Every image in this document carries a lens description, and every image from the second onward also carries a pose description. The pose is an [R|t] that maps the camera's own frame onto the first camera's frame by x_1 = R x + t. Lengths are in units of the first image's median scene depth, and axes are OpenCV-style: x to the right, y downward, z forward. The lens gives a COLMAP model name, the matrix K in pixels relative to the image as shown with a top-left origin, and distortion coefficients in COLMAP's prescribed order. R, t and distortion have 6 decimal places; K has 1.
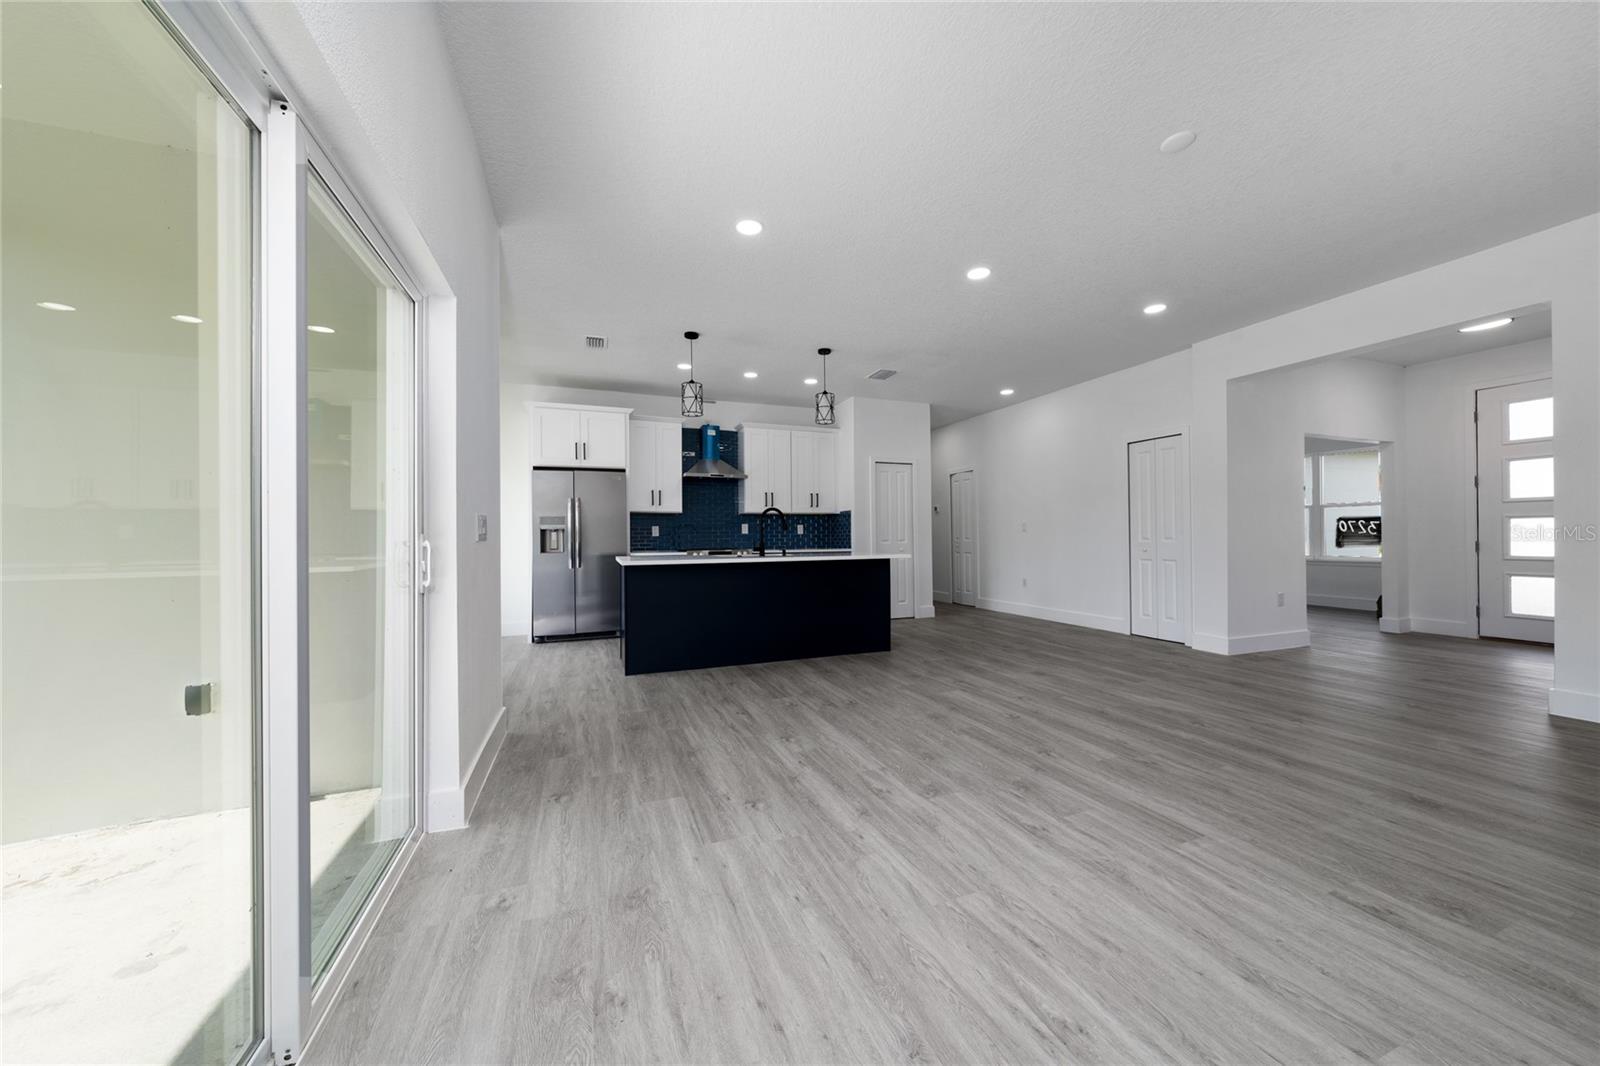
lens RADIAL K [[548.0, 0, 800.0], [0, 548.0, 533.0], [0, 0, 1]] dist [0.000144, -0.000054]
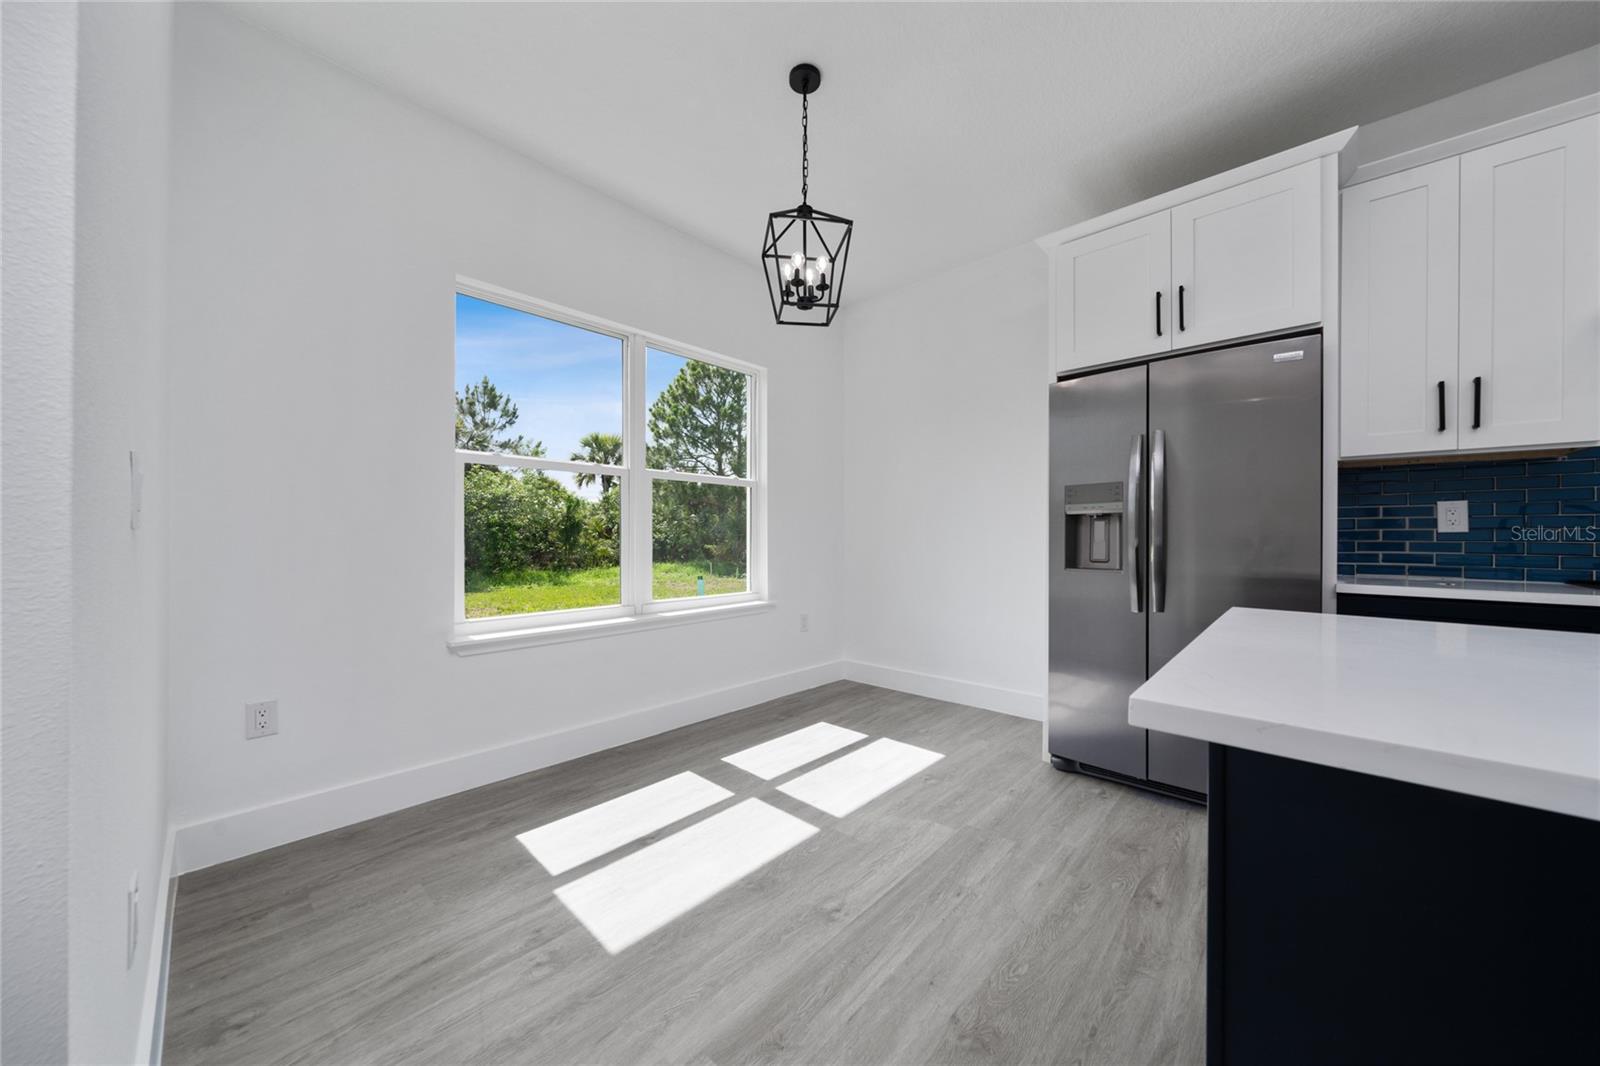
lens RADIAL K [[559.6, 0, 803.1], [0, 559.6, 539.1], [0, 0, 1]] dist [0.000280, 0.000118]
pose [[0.443190, 0.013106, -0.896332, -0.281560], [-0.000988, 0.999900, 0.014131, 0.010851], [0.896427, -0.005377, 0.443159, 1.047957]]
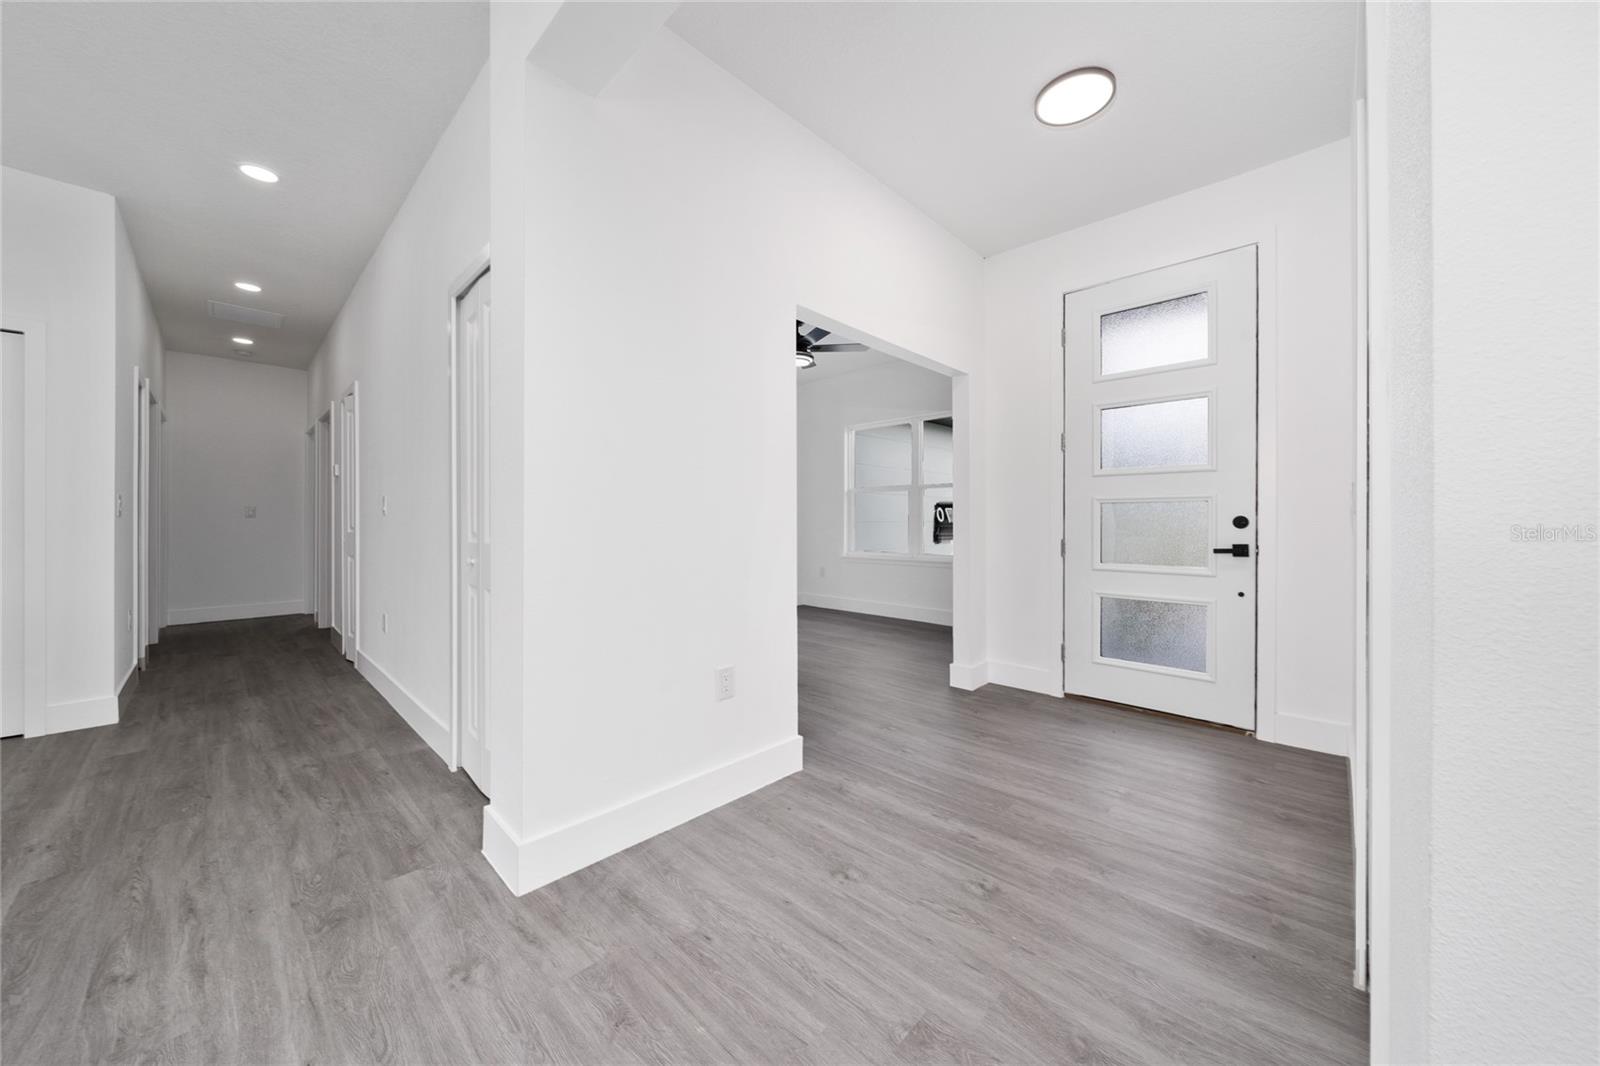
lens RADIAL K [[561.9, 0, 801.2], [0, 561.9, 525.3], [0, 0, 1]] dist [0.000101, 0.000172]
pose [[0.905706, 0.007809, 0.423835, 1.158560], [-0.012240, 0.999895, 0.007732, -0.003457], [-0.423730, -0.012191, 0.905707, 0.916606]]
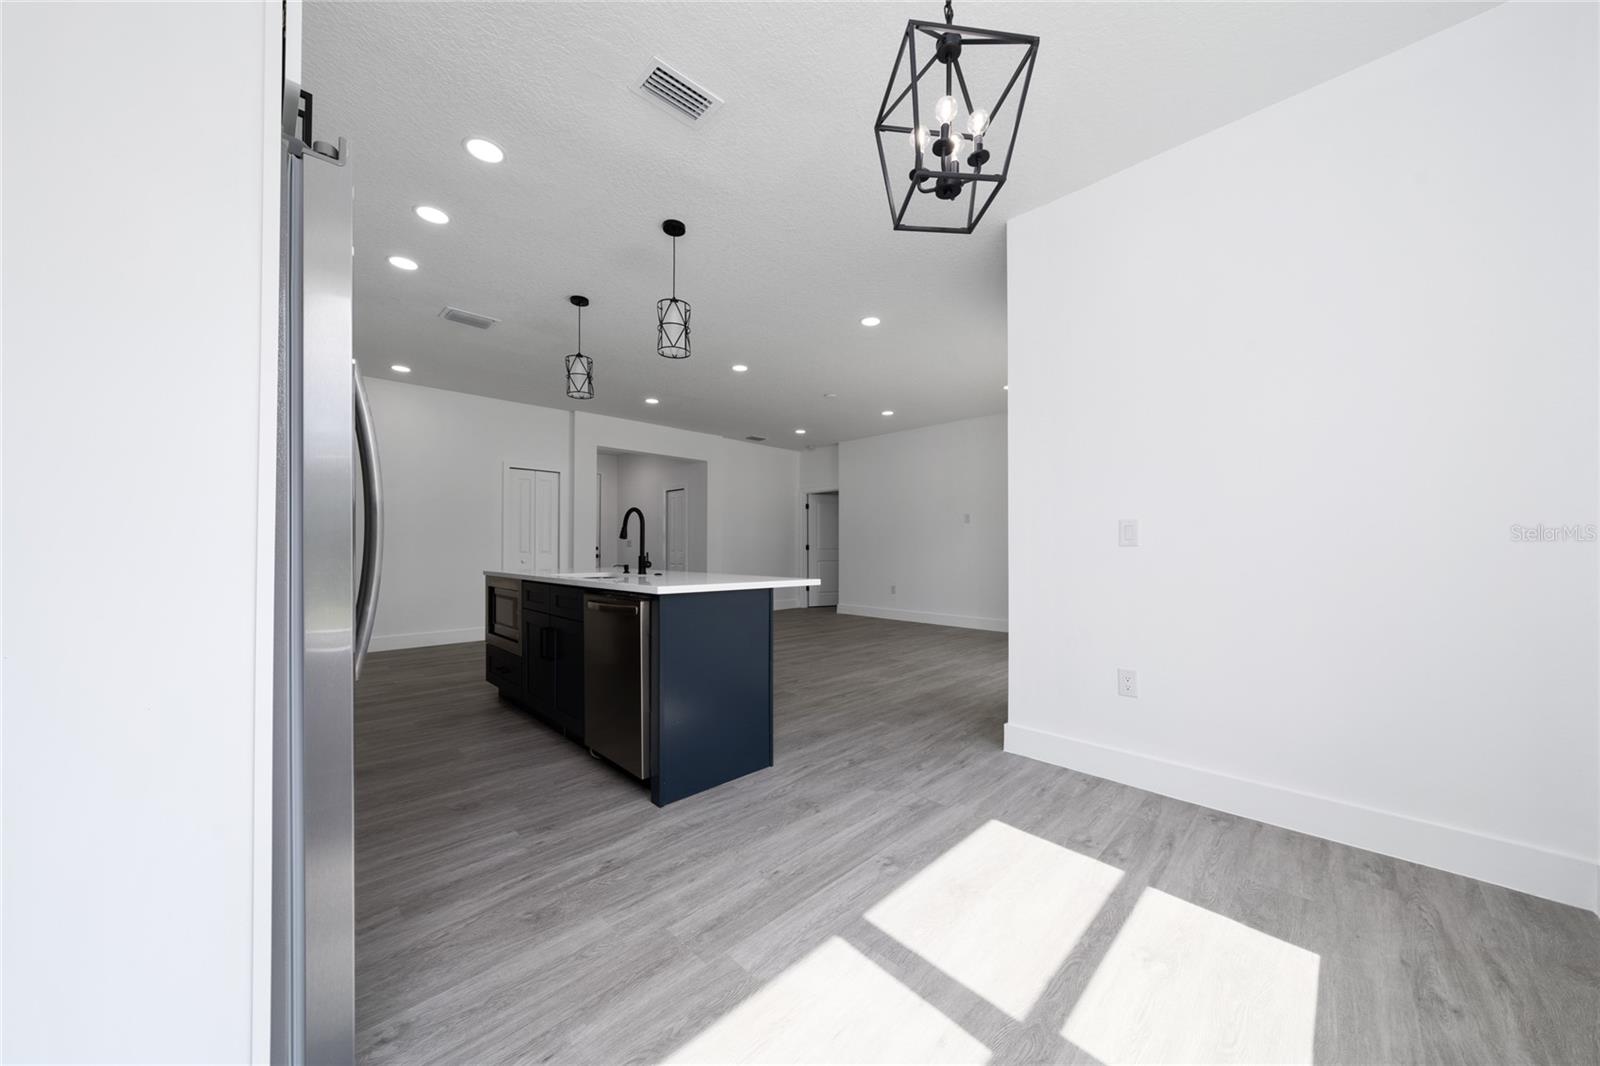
lens RADIAL K [[546.6, 0, 799.9], [0, 546.6, 547.6], [0, 0, 1]] dist [-0.000490, 0.000019]
pose [[-0.397144, 0.010187, 0.917700, -1.191720], [-0.004427, 0.999905, -0.013016, 0.023005], [-0.917746, -0.009232, -0.397061, 1.600401]]
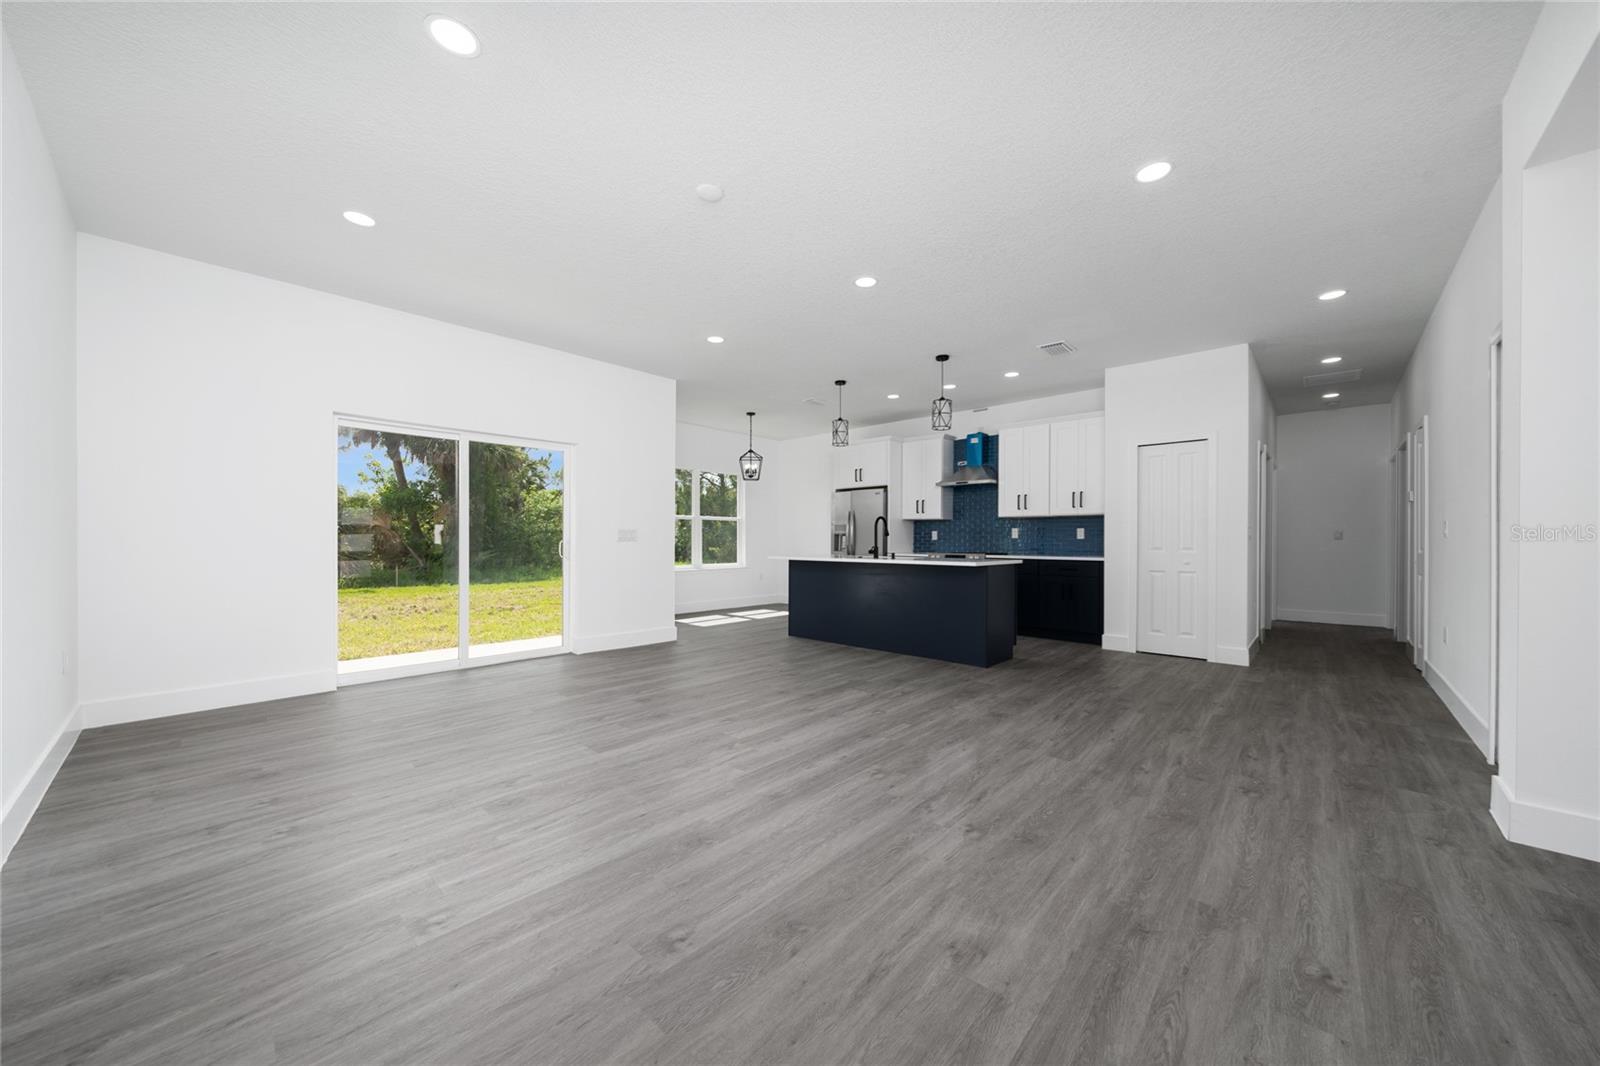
lens RADIAL K [[559.6, 0, 803.1], [0, 559.6, 539.1], [0, 0, 1]] dist [0.000280, 0.000118]
pose [[0.441229, 0.007380, -0.897364, 1.351372], [-0.000703, 0.999969, 0.007879, -0.009976], [0.897394, -0.002846, 0.441221, 0.495611]]
